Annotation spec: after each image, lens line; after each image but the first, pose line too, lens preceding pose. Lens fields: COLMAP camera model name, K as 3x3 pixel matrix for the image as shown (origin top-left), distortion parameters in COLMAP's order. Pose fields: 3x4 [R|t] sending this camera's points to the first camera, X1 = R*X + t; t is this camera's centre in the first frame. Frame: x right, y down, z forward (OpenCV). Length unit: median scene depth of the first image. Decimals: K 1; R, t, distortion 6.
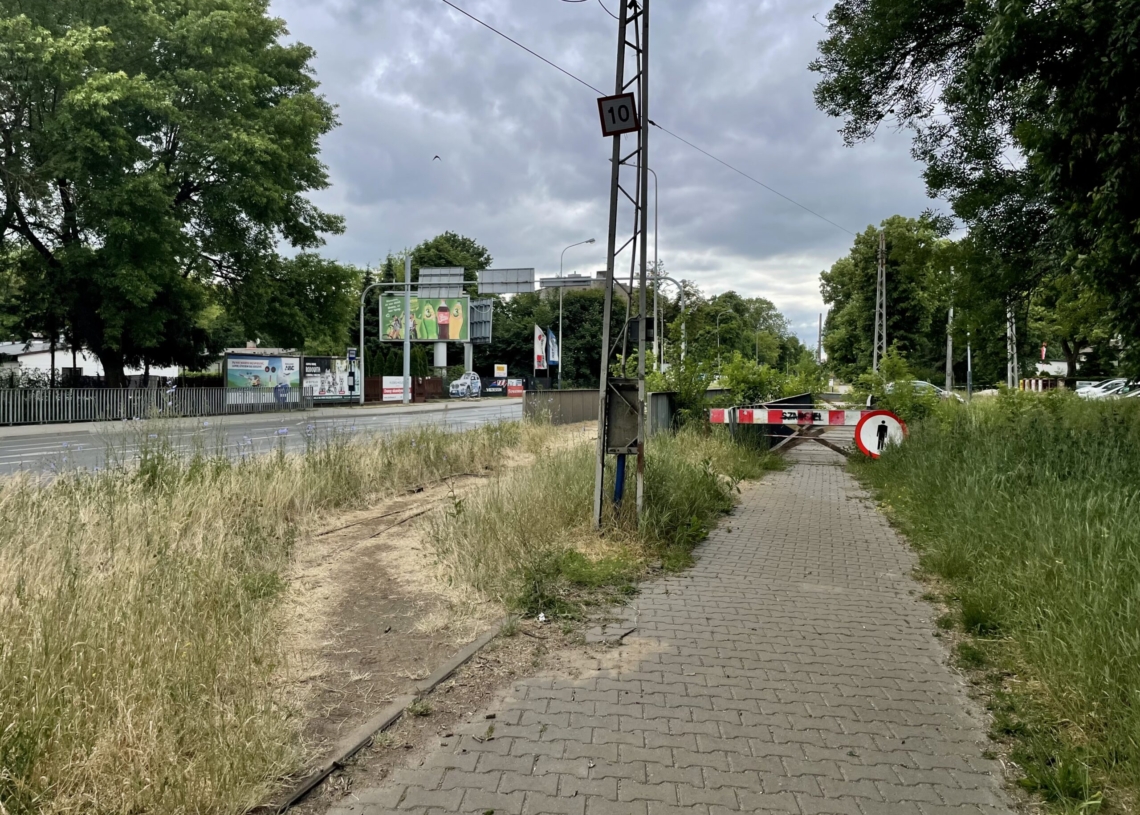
lens RADIAL K [[874.8, 0, 570.0], [0, 874.8, 407.5], [0, 0, 1]] dist [0.007731, 0.003074]
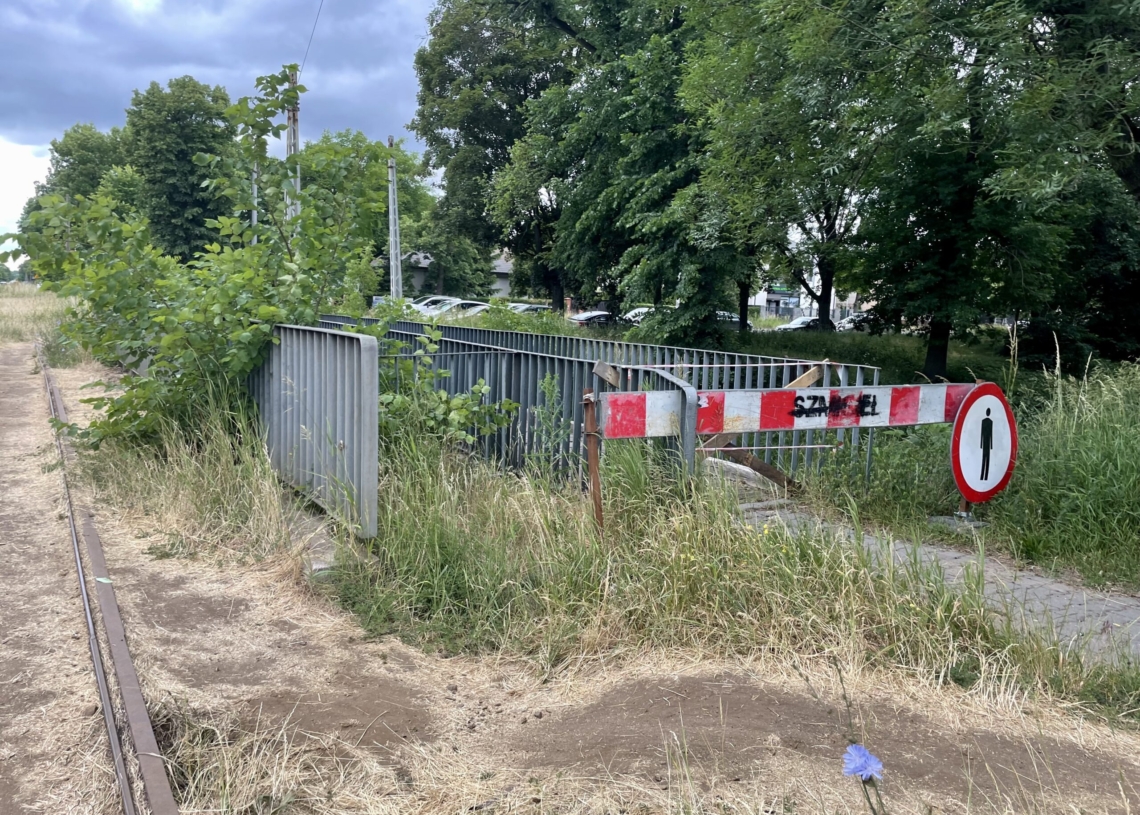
lens RADIAL K [[874.8, 0, 570.0], [0, 874.8, 407.5], [0, 0, 1]] dist [0.007731, 0.003074]
pose [[0.650665, -0.071969, 0.755946, -0.023168], [-0.005898, 0.994990, 0.099802, -0.007813], [-0.759342, -0.069396, 0.646981, 0.281287]]
